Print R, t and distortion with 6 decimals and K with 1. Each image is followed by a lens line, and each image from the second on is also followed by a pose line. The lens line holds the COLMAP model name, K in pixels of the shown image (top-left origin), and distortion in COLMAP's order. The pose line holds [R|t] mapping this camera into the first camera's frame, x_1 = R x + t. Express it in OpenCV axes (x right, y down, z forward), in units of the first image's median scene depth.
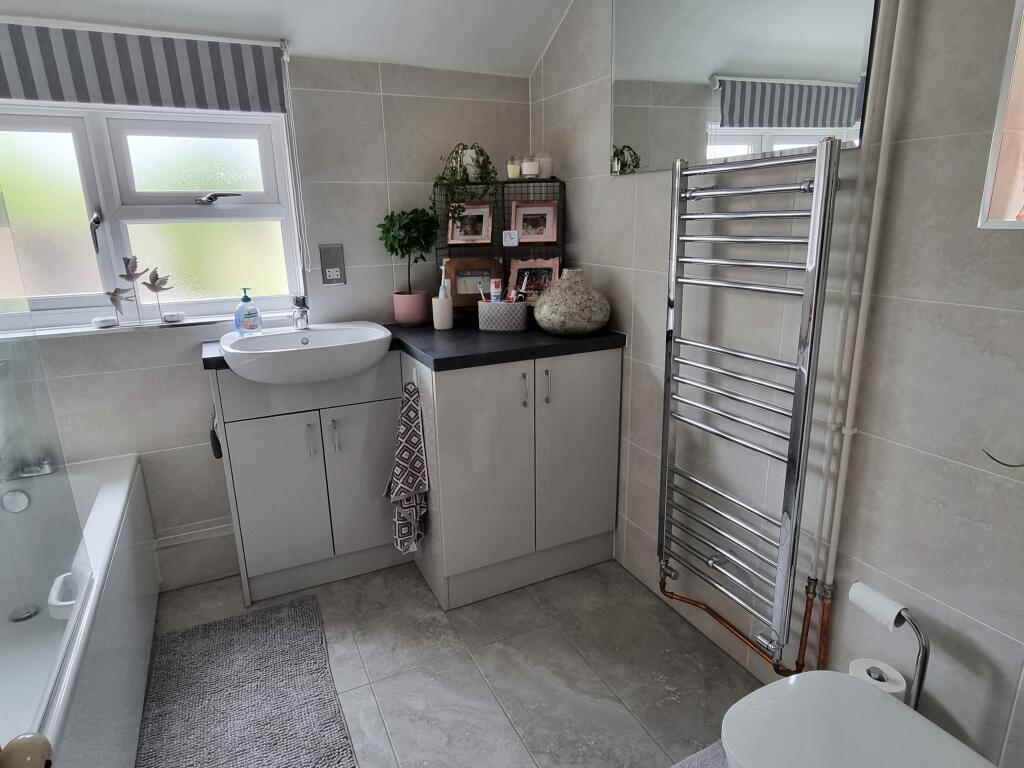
lens RADIAL K [[613.9, 0, 511.7], [0, 613.9, 387.3], [0, 0, 1]] dist [0.001132, -0.000183]
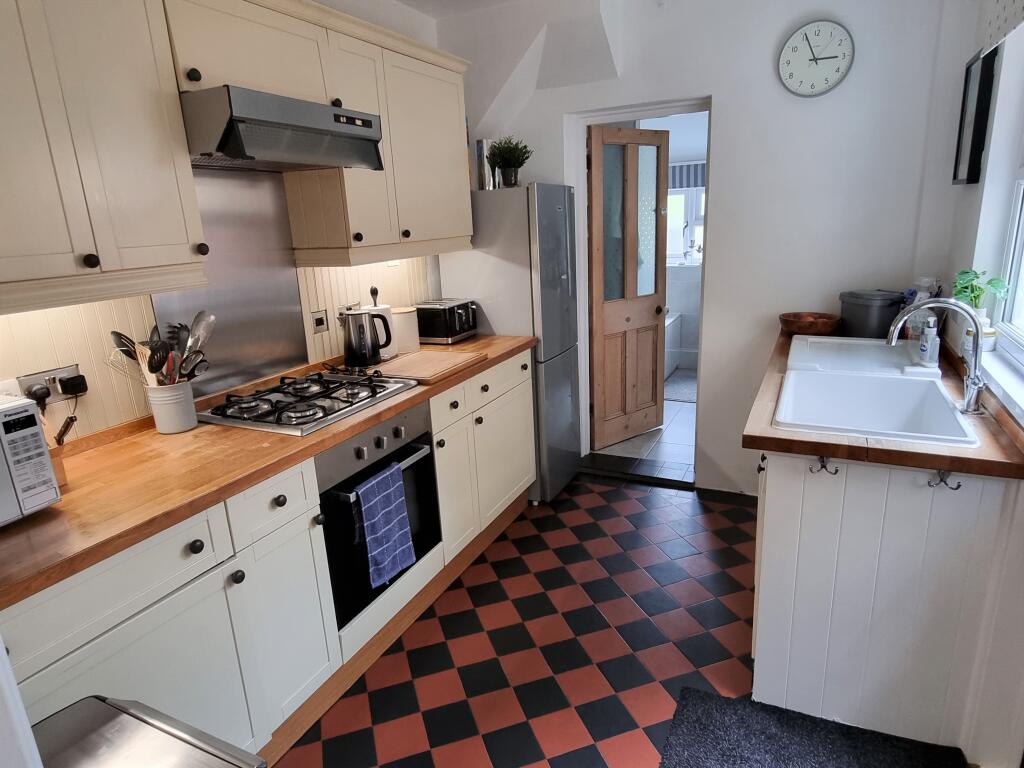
lens RADIAL K [[613.9, 0, 512.3], [0, 613.9, 385.2], [0, 0, 1]] dist [0.001132, -0.000183]
pose [[0.618465, 0.205190, -0.758550, 1.063437], [-0.179697, 0.976658, 0.117678, 0.237723], [0.764990, 0.063529, 0.640901, -1.295602]]
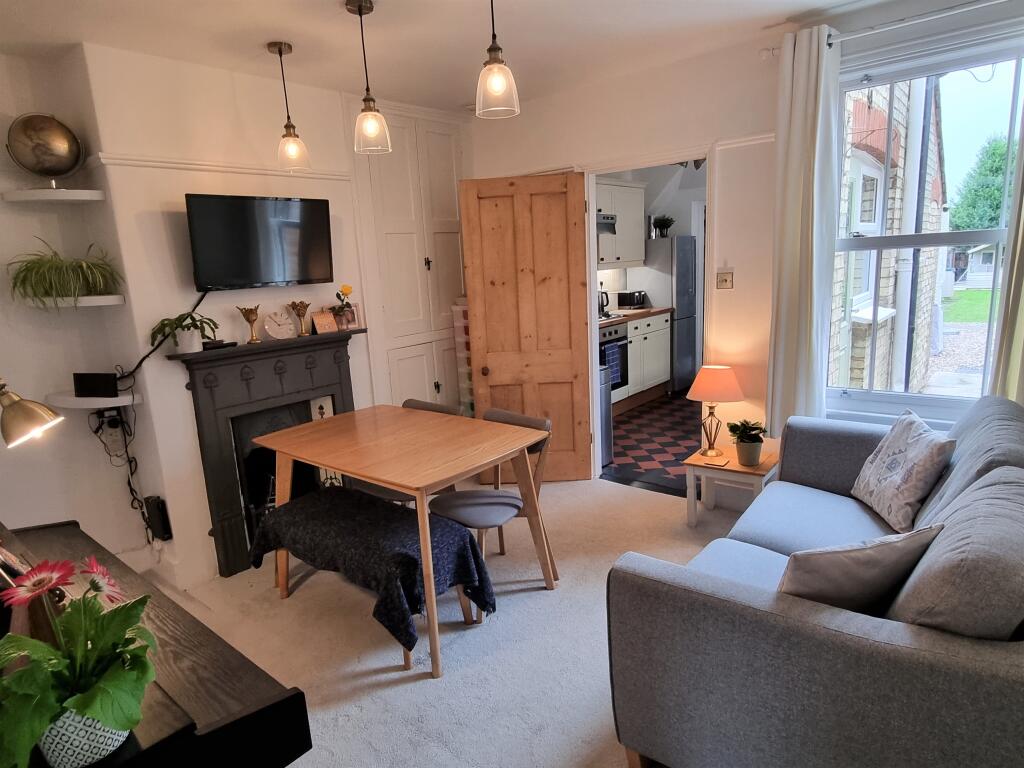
lens RADIAL K [[613.9, 0, 510.3], [0, 613.9, 383.0], [0, 0, 1]] dist [0.001132, -0.000183]
pose [[0.420982, 0.186756, -0.887635, 3.276685], [-0.204463, 0.972928, 0.107730, 0.649280], [0.883725, 0.136136, 0.447770, -3.043058]]
